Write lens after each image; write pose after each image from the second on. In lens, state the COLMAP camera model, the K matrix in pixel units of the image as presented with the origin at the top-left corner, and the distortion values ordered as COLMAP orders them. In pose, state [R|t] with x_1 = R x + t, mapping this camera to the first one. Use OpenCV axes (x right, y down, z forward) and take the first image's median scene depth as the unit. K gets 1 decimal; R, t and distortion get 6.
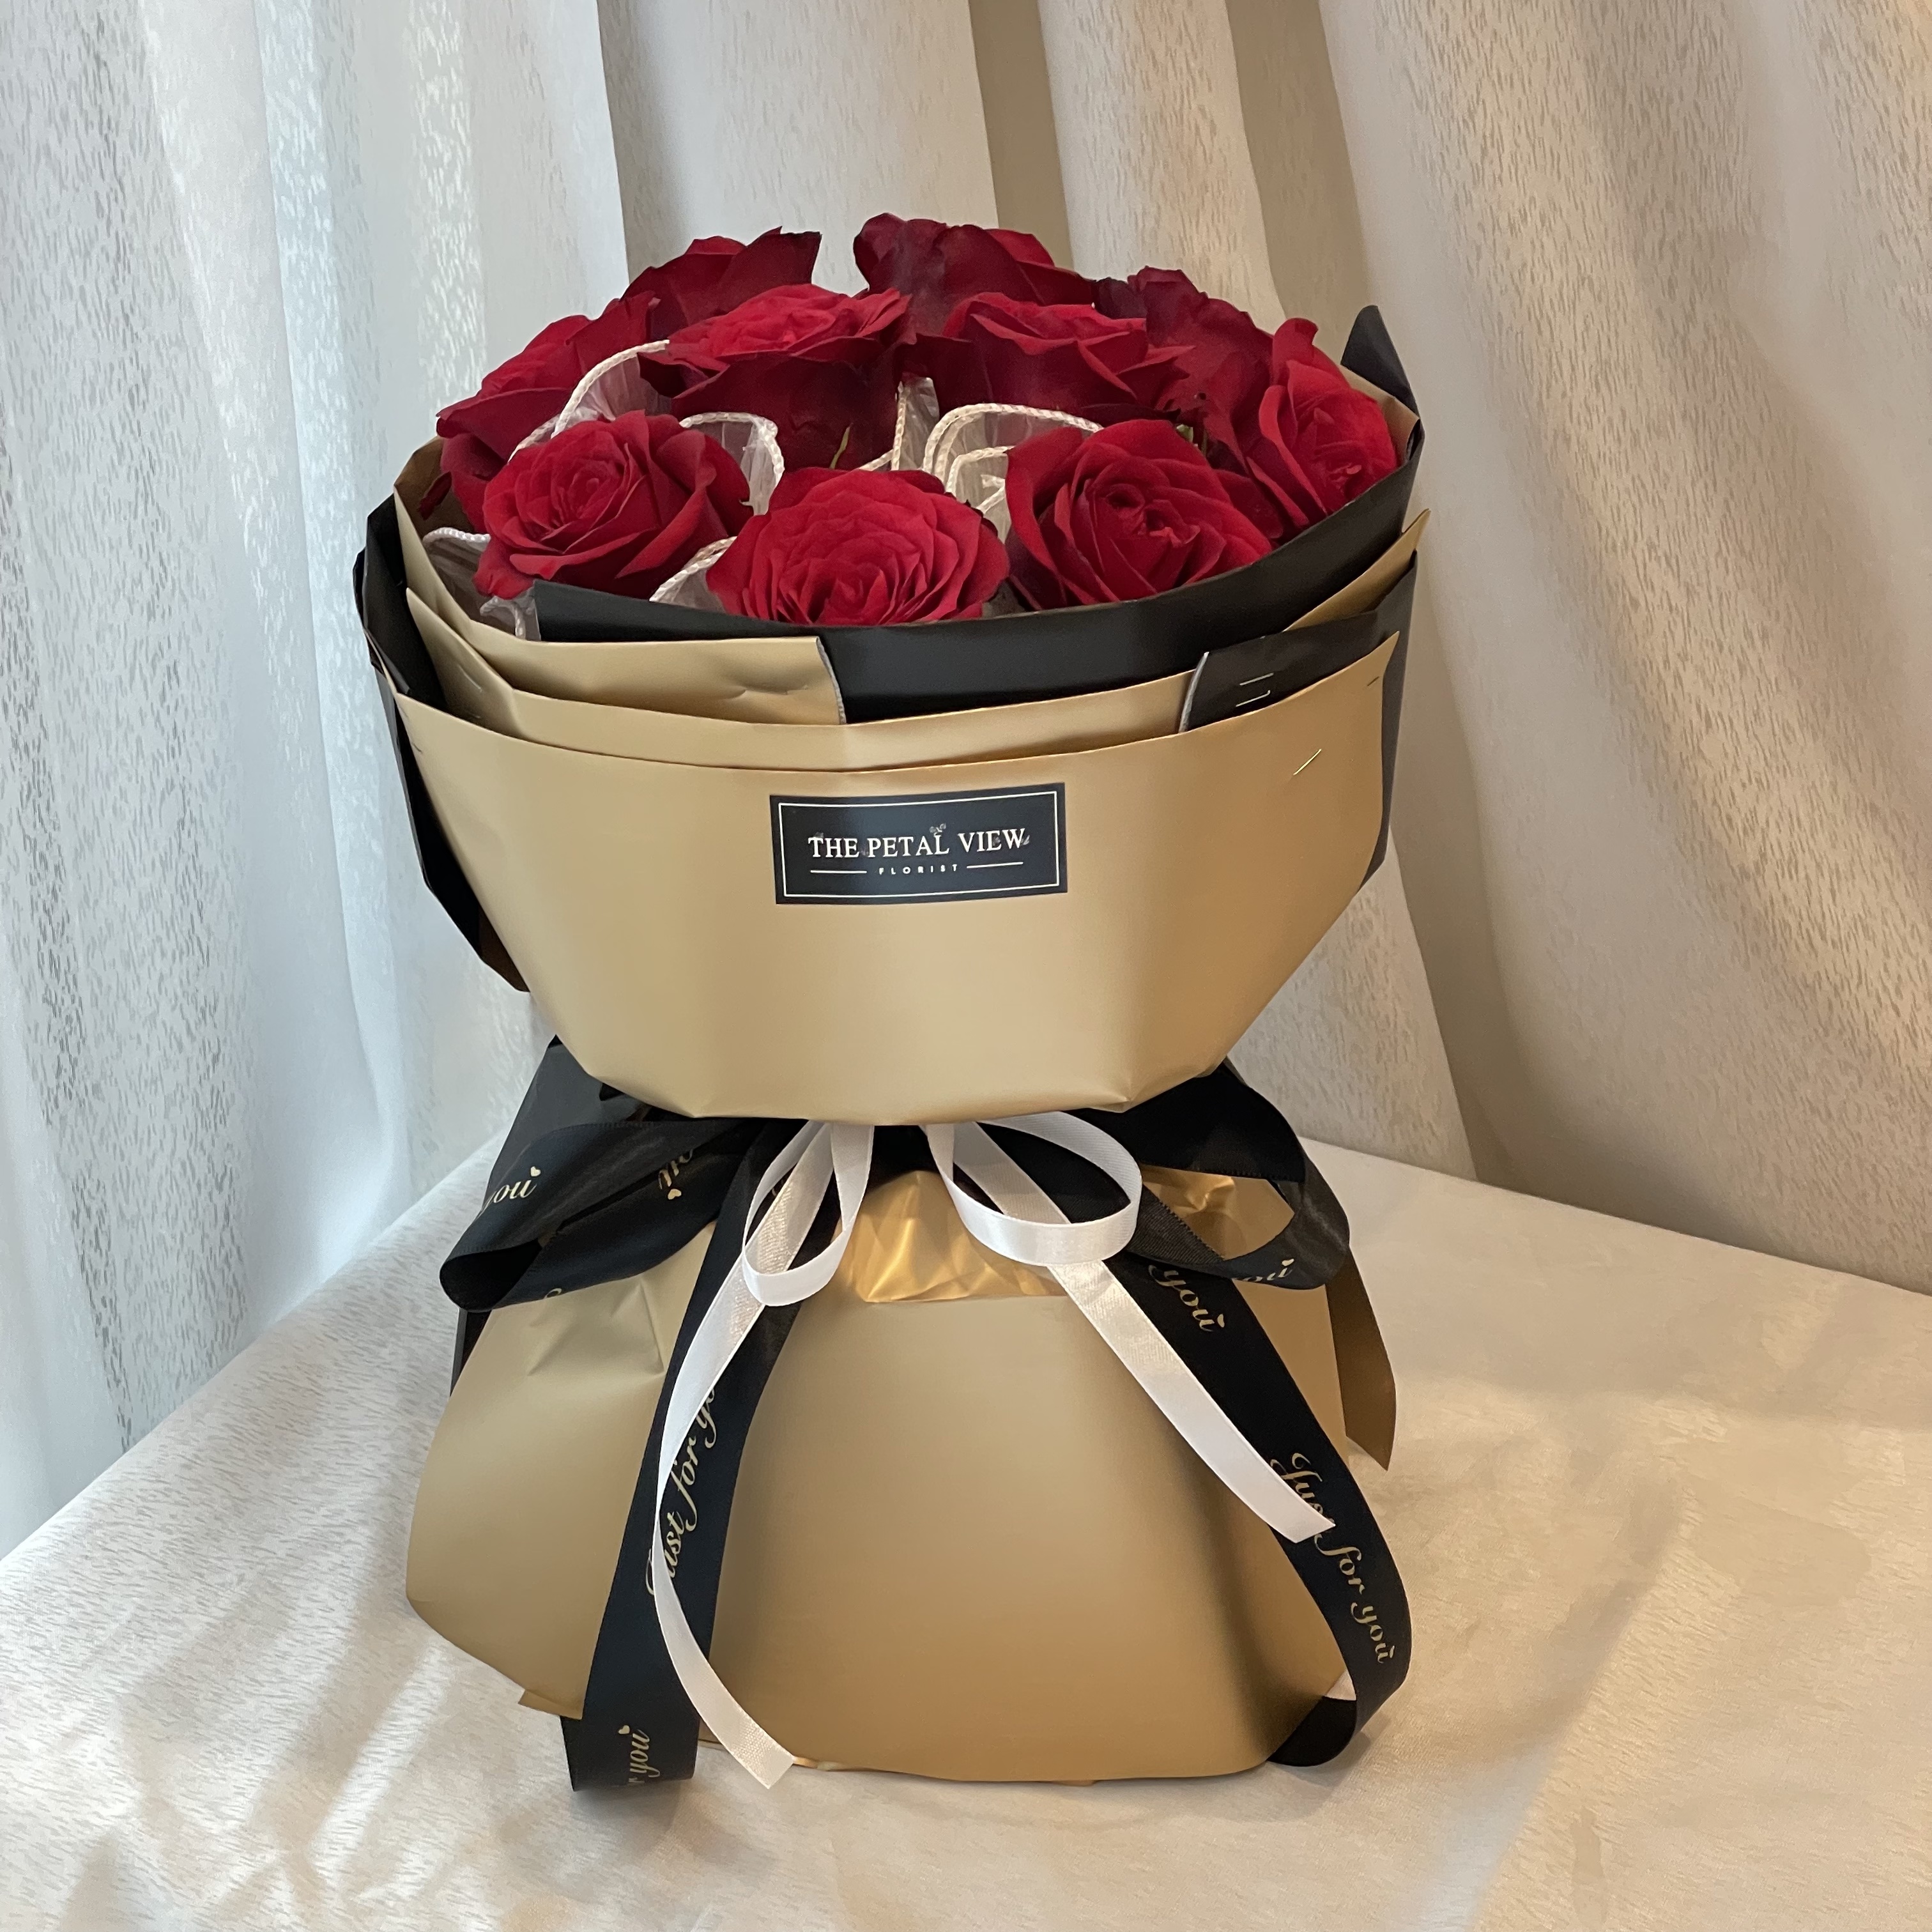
lens RADIAL K [[4094.2, 0, 964.7], [0, 4094.2, 1043.6], [0, 0, 1]] dist [0.103841, -0.267955]
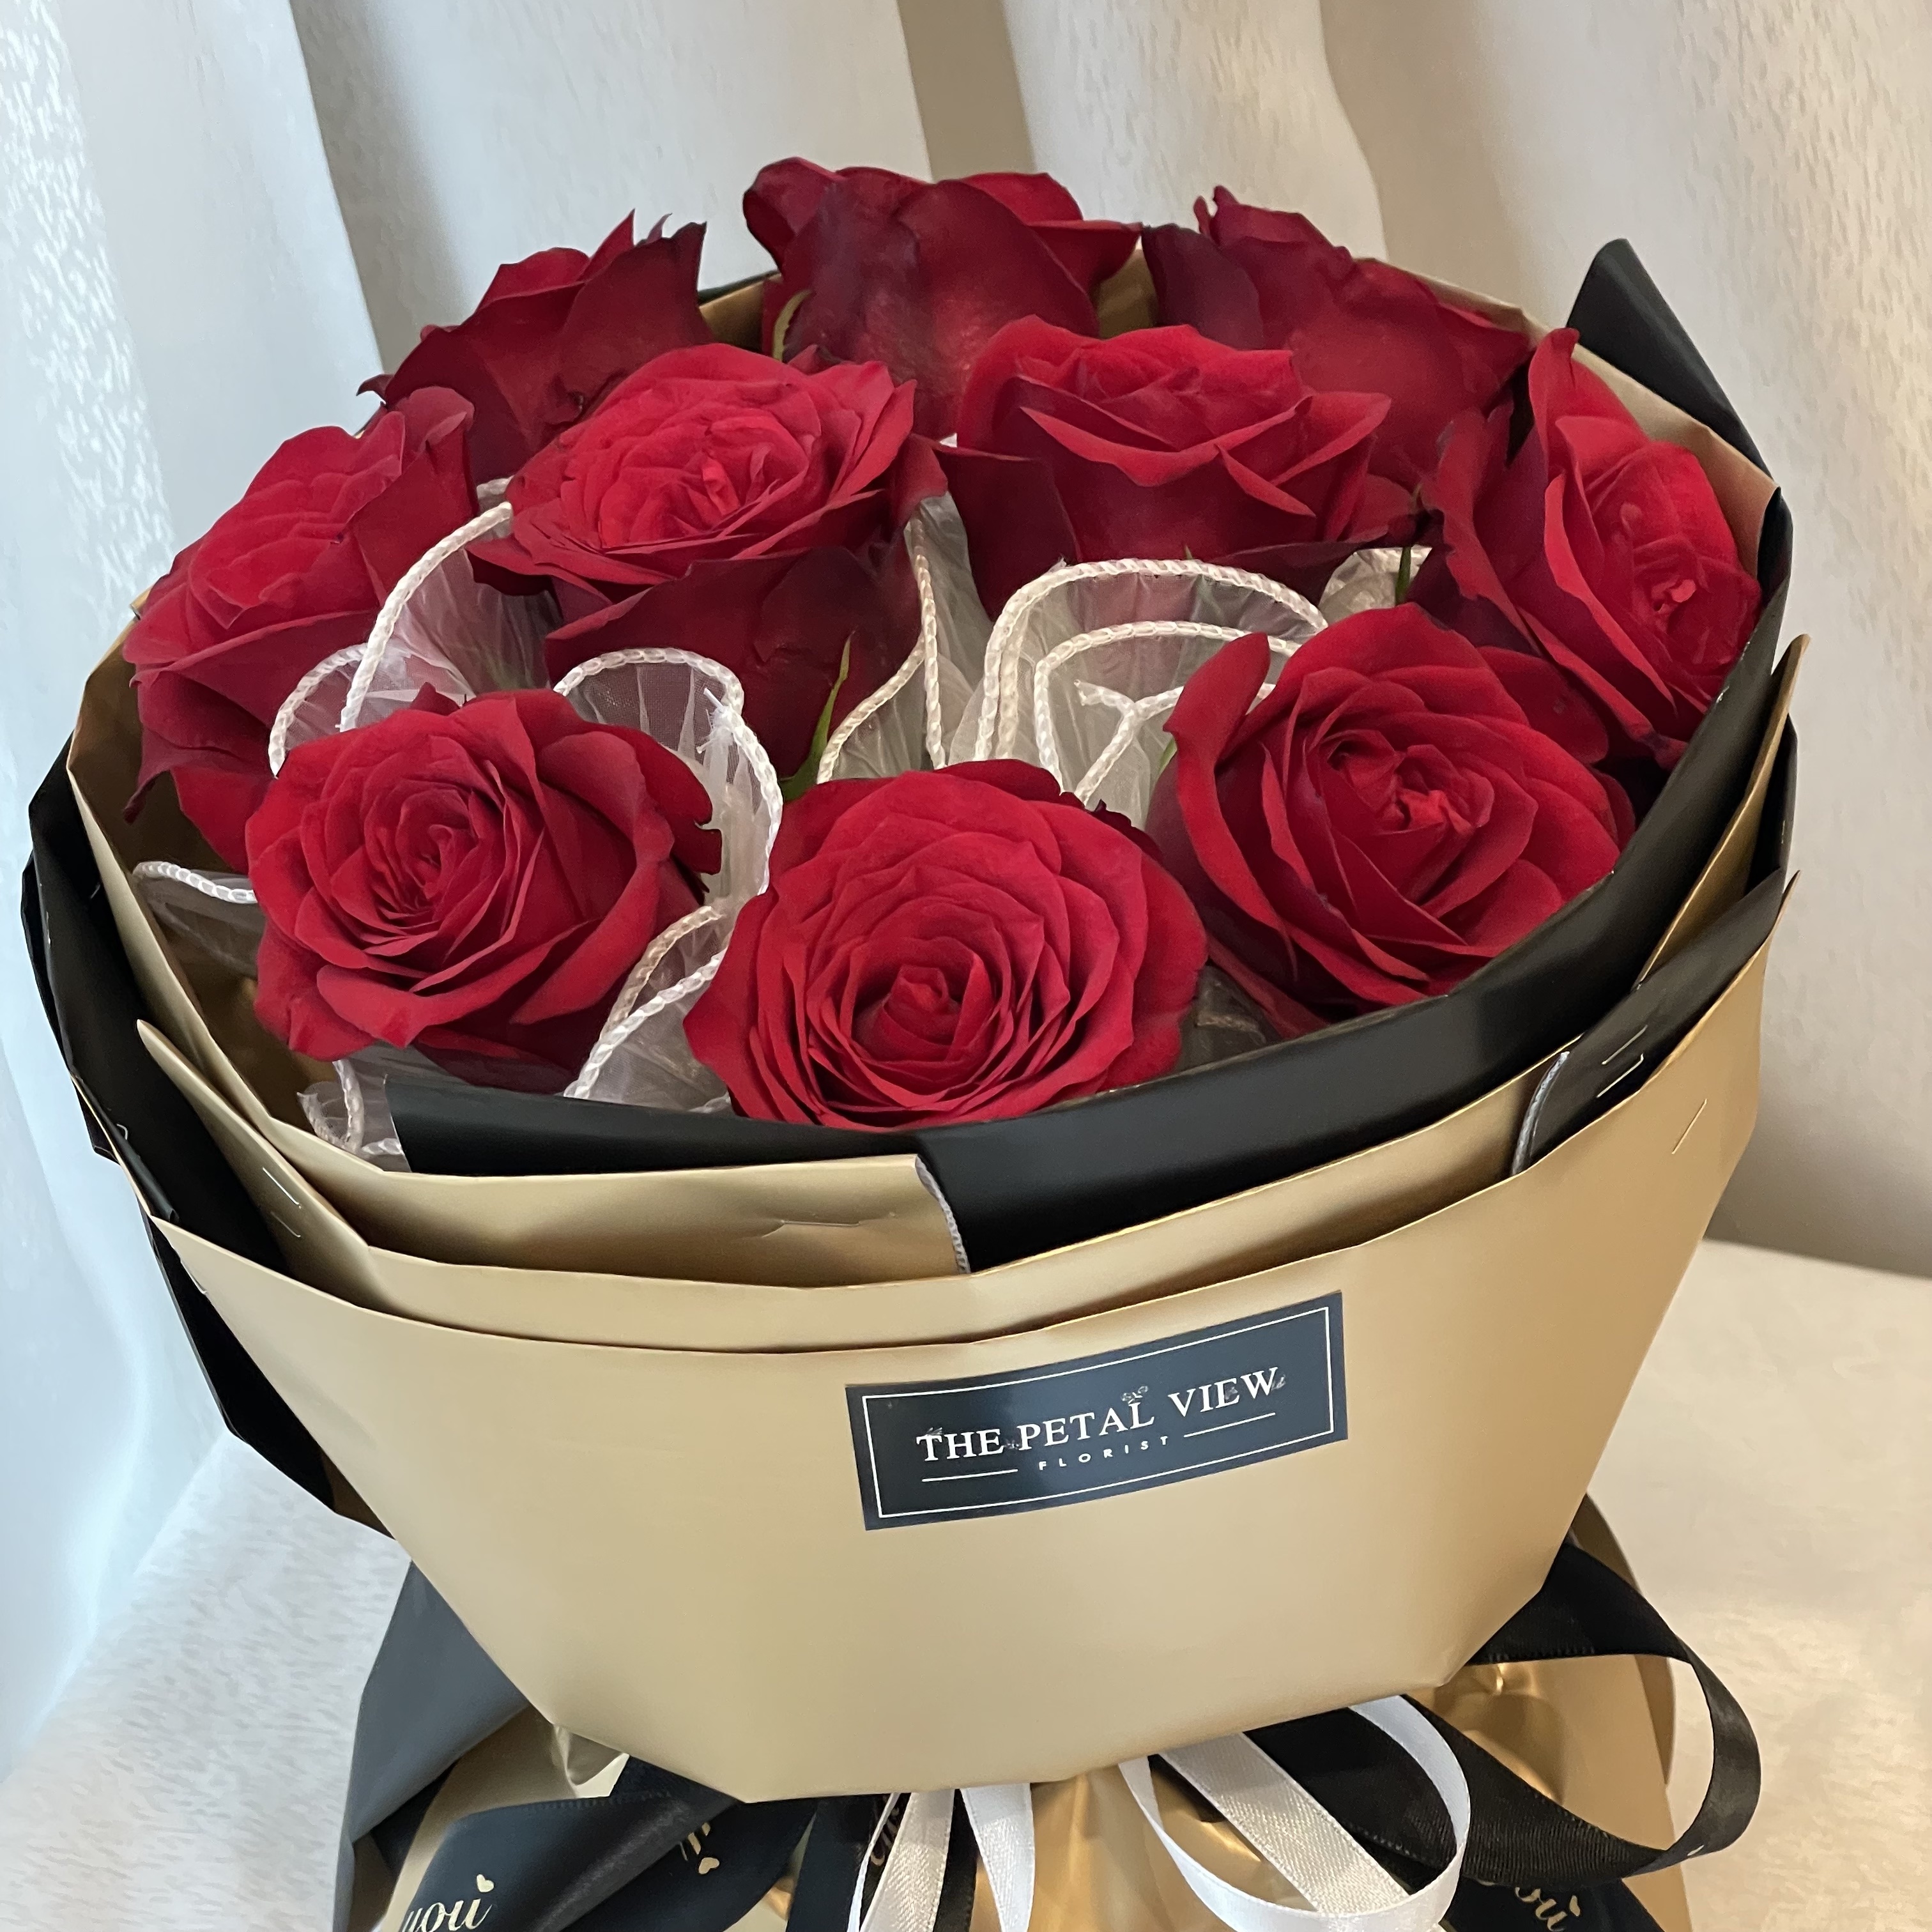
lens RADIAL K [[4094.2, 0, 964.7], [0, 4094.2, 1043.6], [0, 0, 1]] dist [0.103841, -0.267955]
pose [[0.987608, -0.136074, 0.078199, -0.065296], [0.119635, 0.975226, 0.186071, -0.200208], [-0.101581, -0.174410, 0.979419, 0.411673]]
